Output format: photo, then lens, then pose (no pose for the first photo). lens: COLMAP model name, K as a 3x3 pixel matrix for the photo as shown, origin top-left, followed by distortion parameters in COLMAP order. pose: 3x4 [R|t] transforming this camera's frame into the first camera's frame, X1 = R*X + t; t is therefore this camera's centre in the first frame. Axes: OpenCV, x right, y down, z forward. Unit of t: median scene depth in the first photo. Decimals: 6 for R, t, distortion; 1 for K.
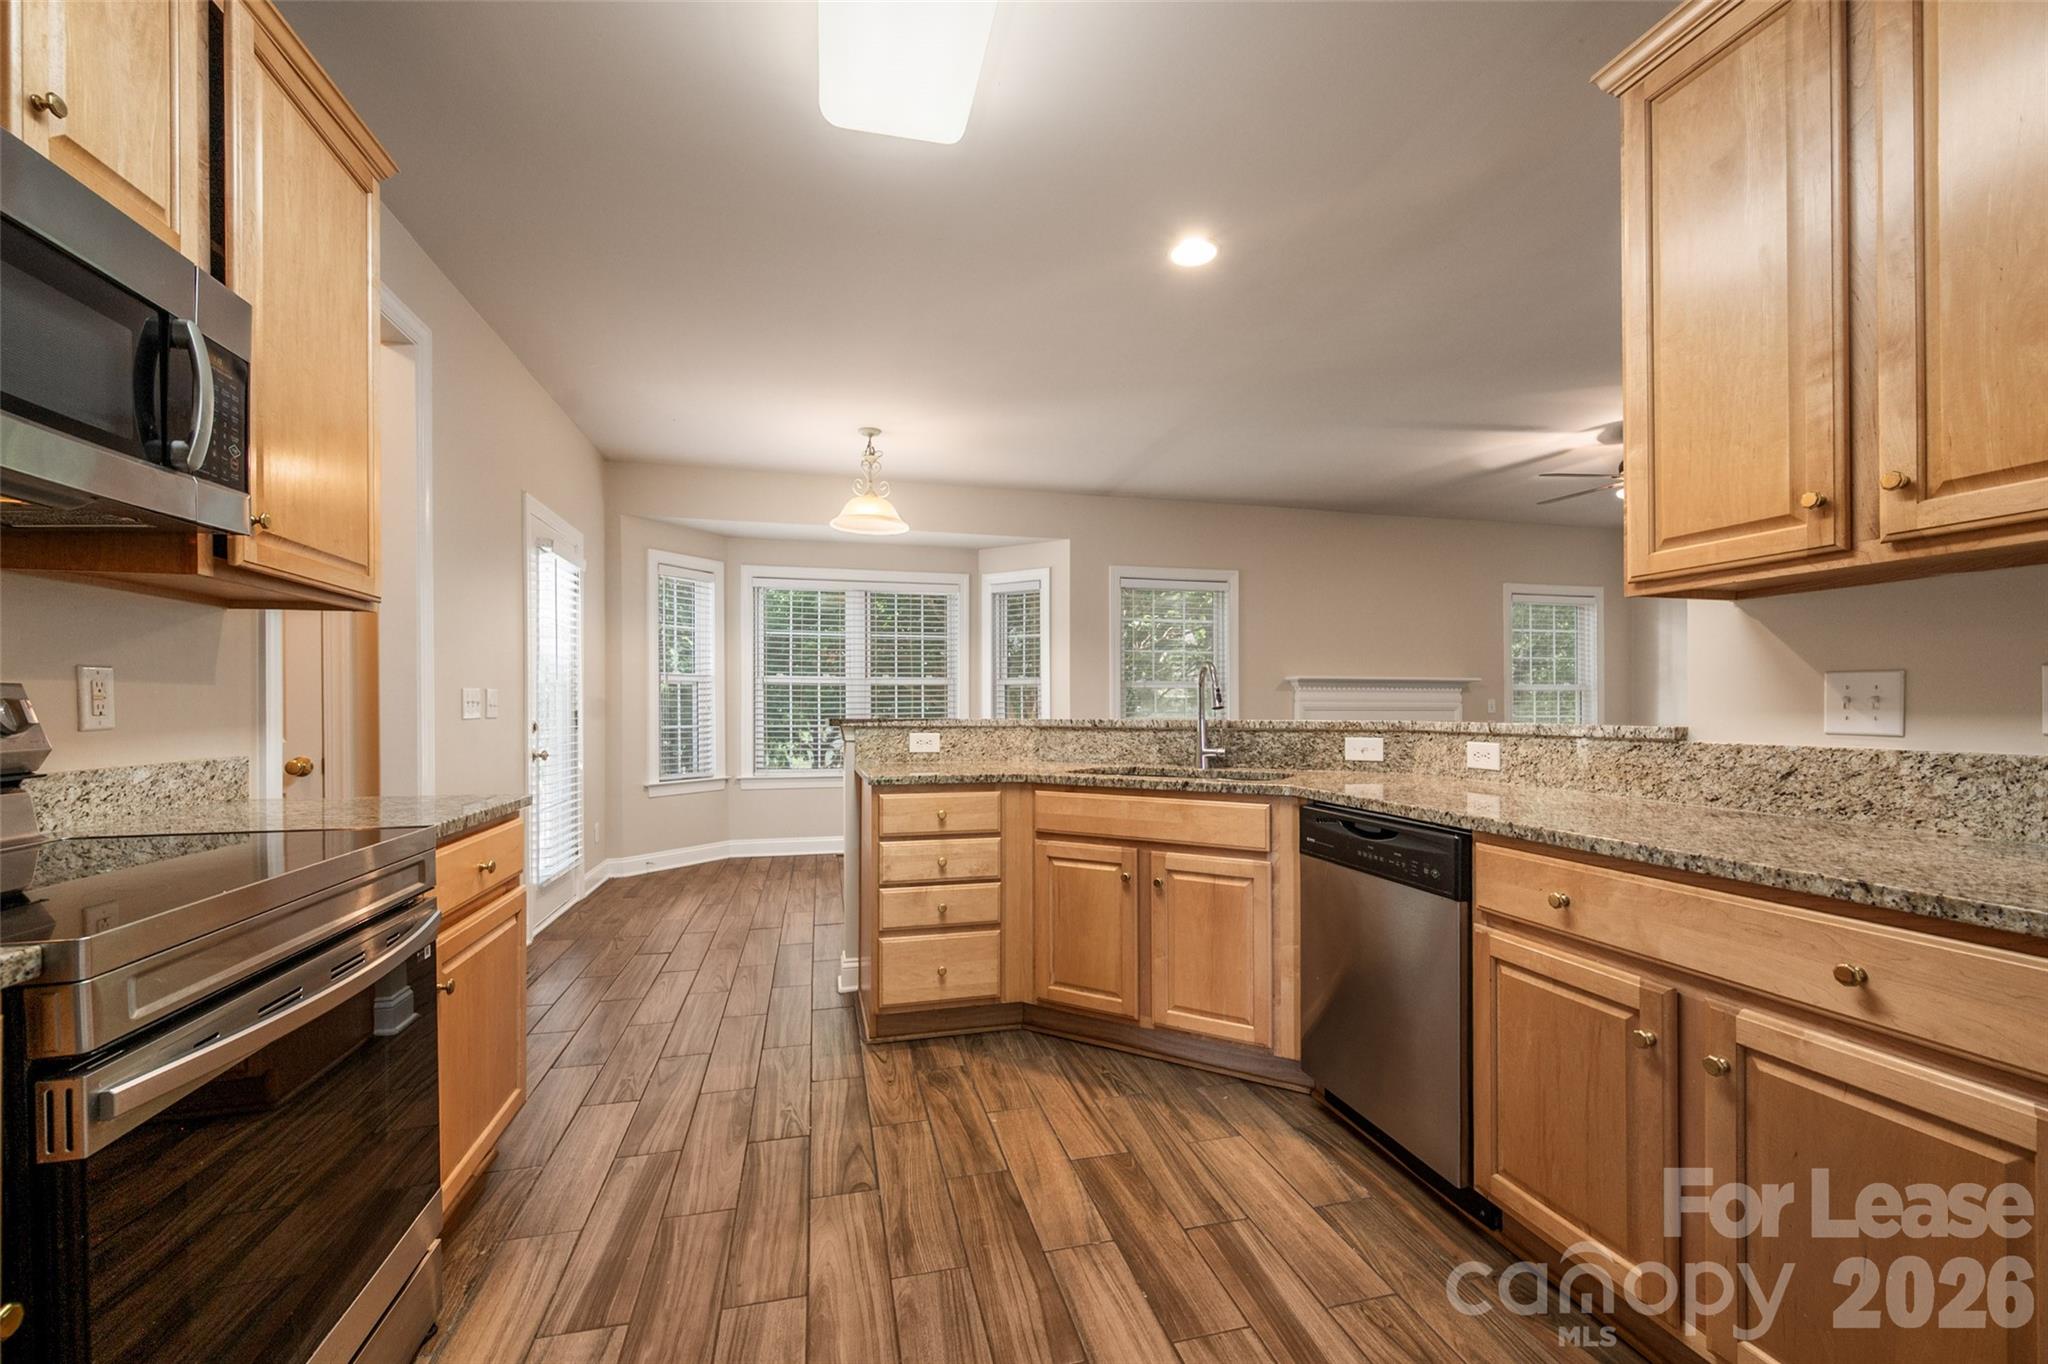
lens RADIAL K [[832.9, 0, 1031.4], [0, 832.9, 683.3], [0, 0, 1]] dist [0.000632, -0.000119]
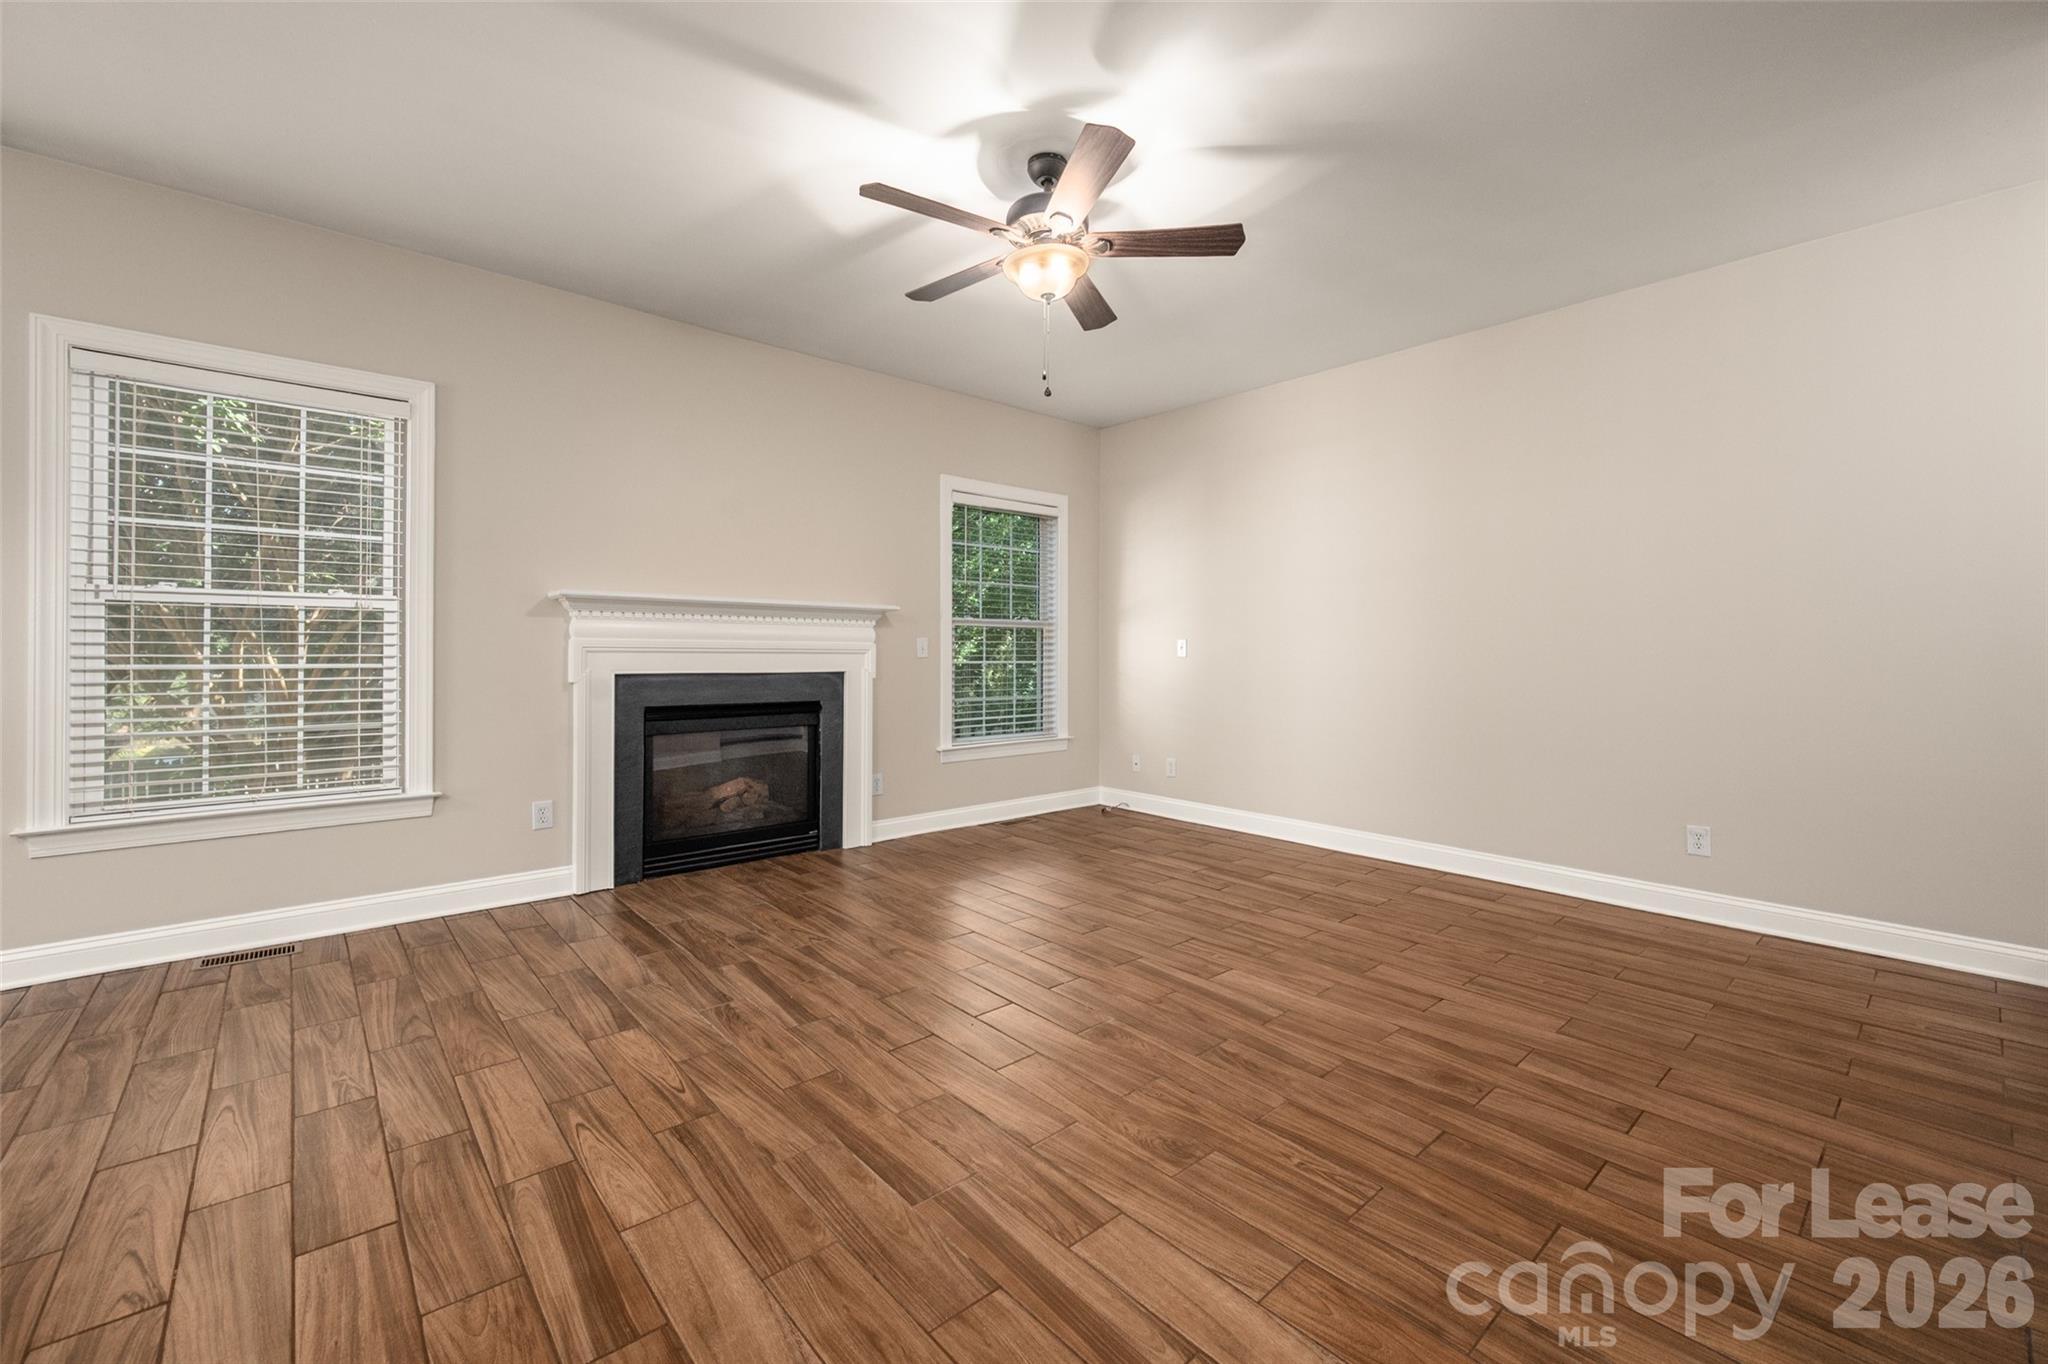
lens RADIAL K [[835.2, 0, 1033.3], [0, 835.2, 646.2], [0, 0, 1]] dist [0.002330, -0.000135]
pose [[0.885004, 0.008530, 0.465504, 0.960084], [-0.019465, 0.999636, 0.018688, 0.032105], [-0.465175, -0.025600, 0.884848, 1.010871]]
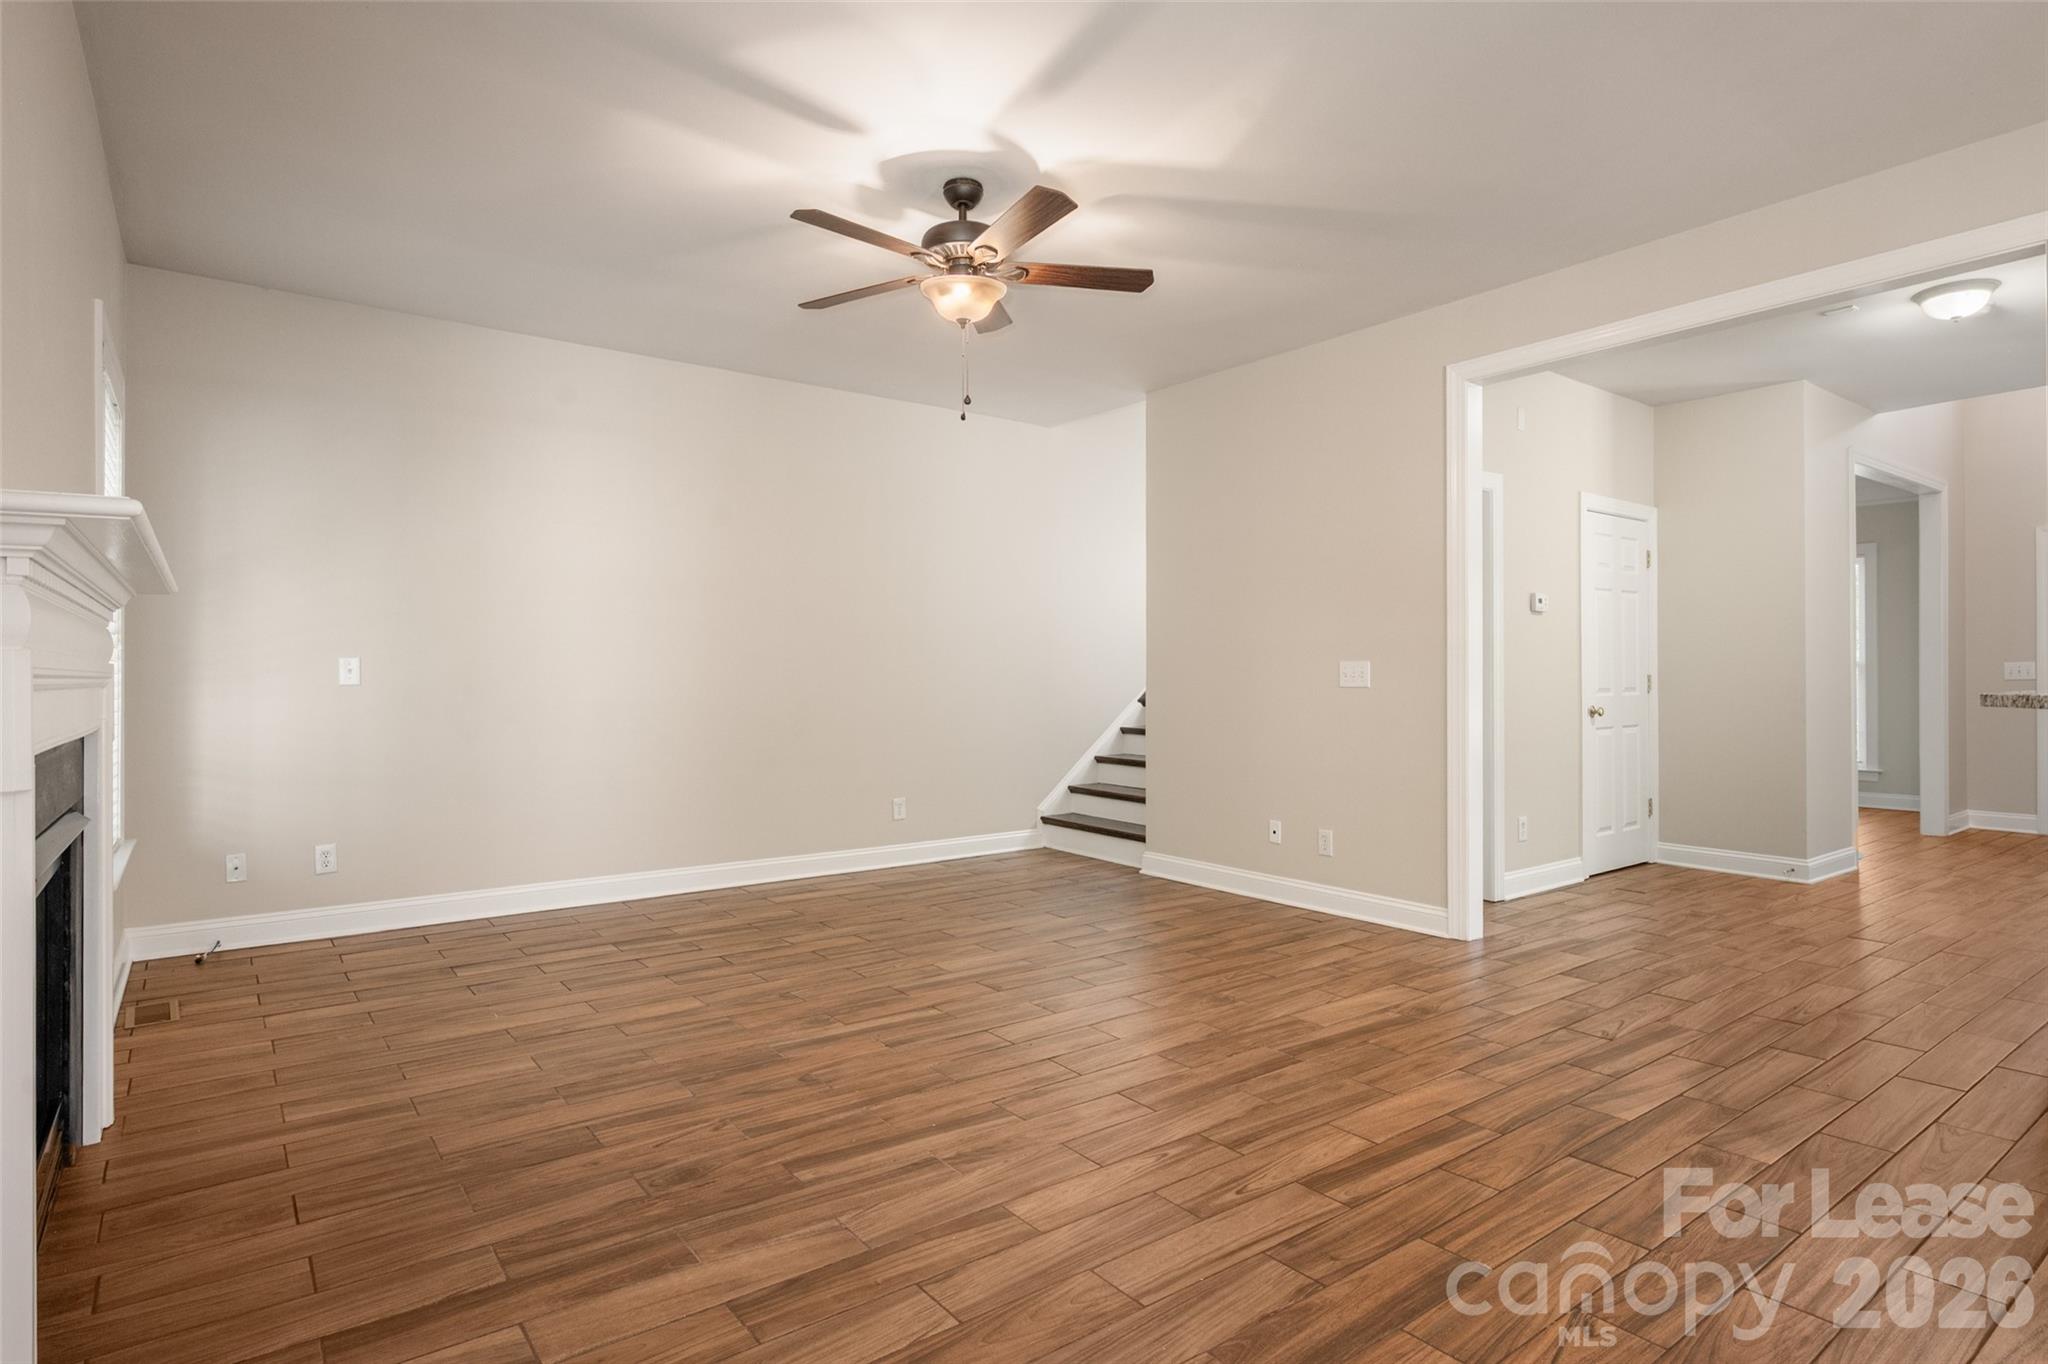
lens RADIAL K [[1076.2, 0, 1034.0], [0, 1076.2, 667.0], [0, 0, 1]] dist [-0.000364, 0.000048]
pose [[-0.393270, 0.007598, 0.919392, 0.104381], [-0.023762, 0.999548, -0.018424, 0.071722], [-0.919116, -0.029092, -0.392911, 2.533946]]
